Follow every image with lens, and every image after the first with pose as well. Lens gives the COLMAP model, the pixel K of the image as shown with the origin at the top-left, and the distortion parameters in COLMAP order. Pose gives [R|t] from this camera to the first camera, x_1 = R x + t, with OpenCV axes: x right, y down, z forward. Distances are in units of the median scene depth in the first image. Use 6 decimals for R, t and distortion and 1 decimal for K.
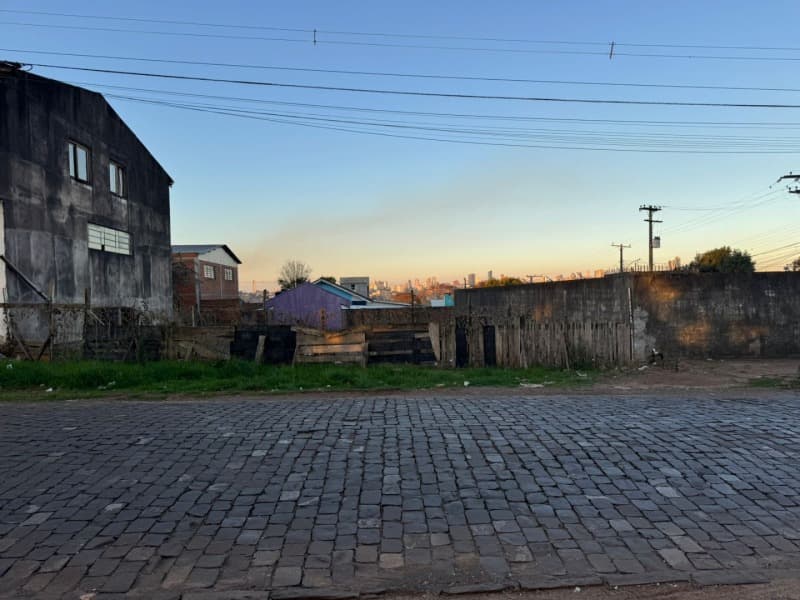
lens RADIAL K [[563.8, 0, 411.3], [0, 563.8, 313.2], [0, 0, 1]] dist [0.029077, -0.032399]
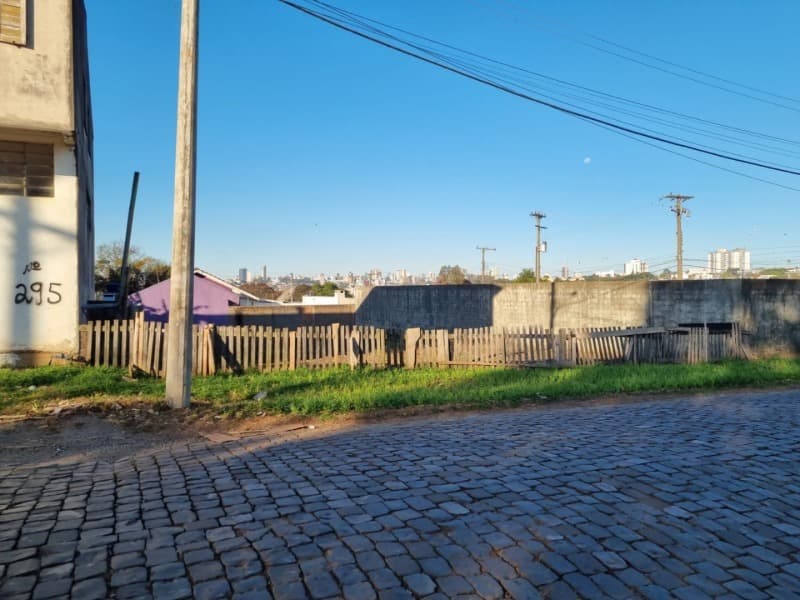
lens RADIAL K [[598.0, 0, 416.8], [0, 598.0, 292.3], [0, 0, 1]] dist [0.067665, -0.042754]
pose [[0.922496, 0.020346, 0.385469, -0.471599], [-0.007292, 0.999350, -0.035297, 0.003456], [-0.385937, 0.029750, 0.922045, 0.113907]]
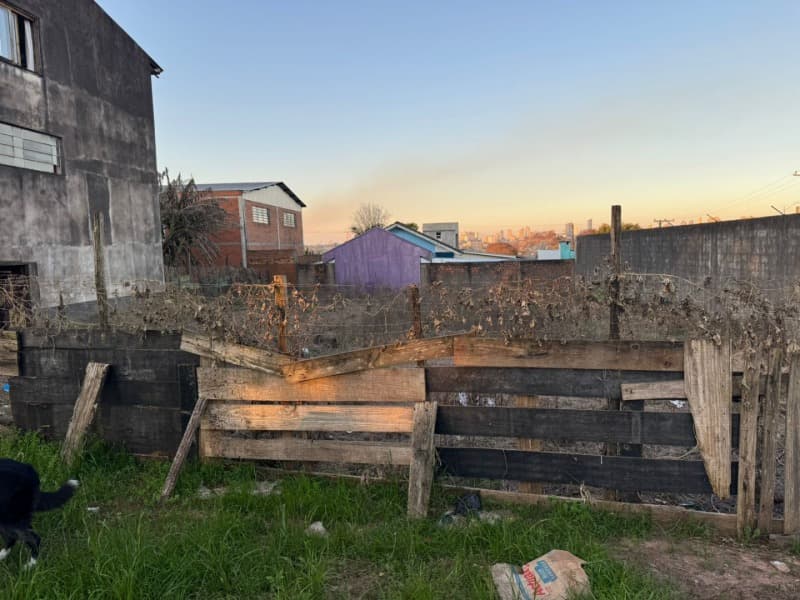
lens RADIAL K [[561.2, 0, 405.2], [0, 561.2, 303.5], [0, 0, 1]] dist [0.059714, -0.067088]
pose [[0.985391, 0.016578, -0.169499, -0.034791], [-0.004805, 0.997561, 0.069635, -0.011436], [0.170240, -0.067803, 0.983067, 0.549102]]
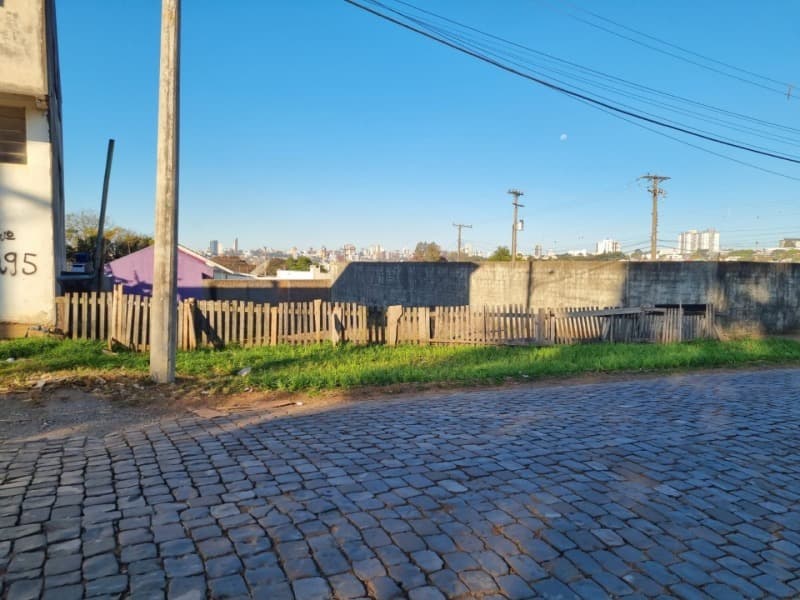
lens RADIAL K [[598.0, 0, 409.6], [0, 598.0, 302.7], [0, 0, 1]] dist [0.067665, -0.042754]
pose [[0.909059, 0.012344, 0.416484, -0.480609], [-0.023538, 0.999486, 0.021751, 0.001779], [-0.416002, -0.029576, 0.908883, 0.118997]]
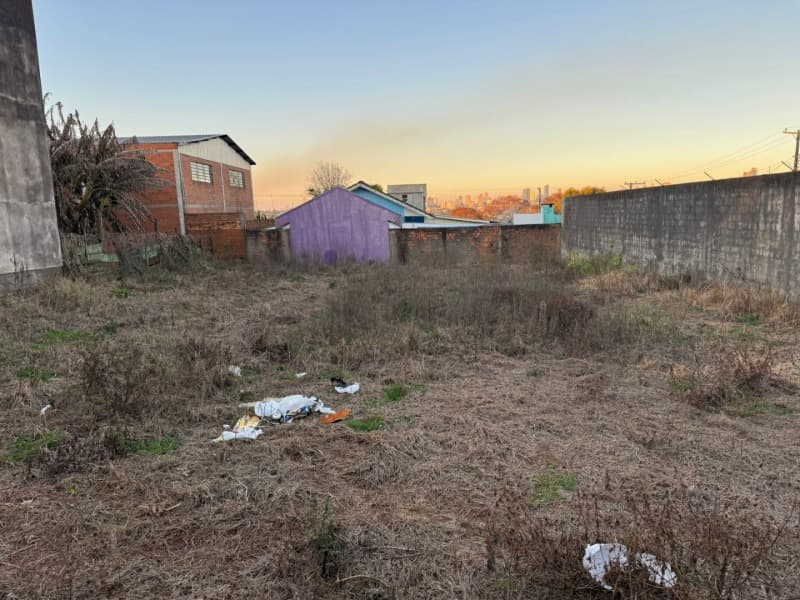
lens RADIAL K [[561.2, 0, 402.1], [0, 561.2, 310.6], [0, 0, 1]] dist [0.059714, -0.067088]
pose [[0.994568, 0.016146, -0.102833, -0.086087], [-0.001464, 0.989969, 0.141278, -0.010589], [0.104083, -0.140359, 0.984615, 0.737866]]
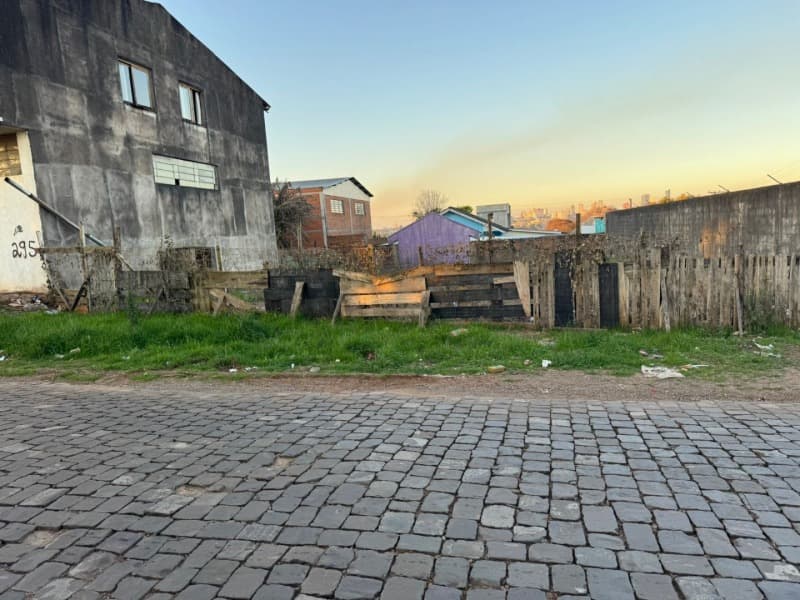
lens RADIAL K [[561.2, 0, 406.7], [0, 561.2, 310.7], [0, 0, 1]] dist [0.059714, -0.067088]
pose [[0.958857, 0.004611, -0.283854, 0.074987], [0.028825, 0.993119, 0.113504, -0.003587], [0.282424, -0.117017, 0.952126, 0.224465]]
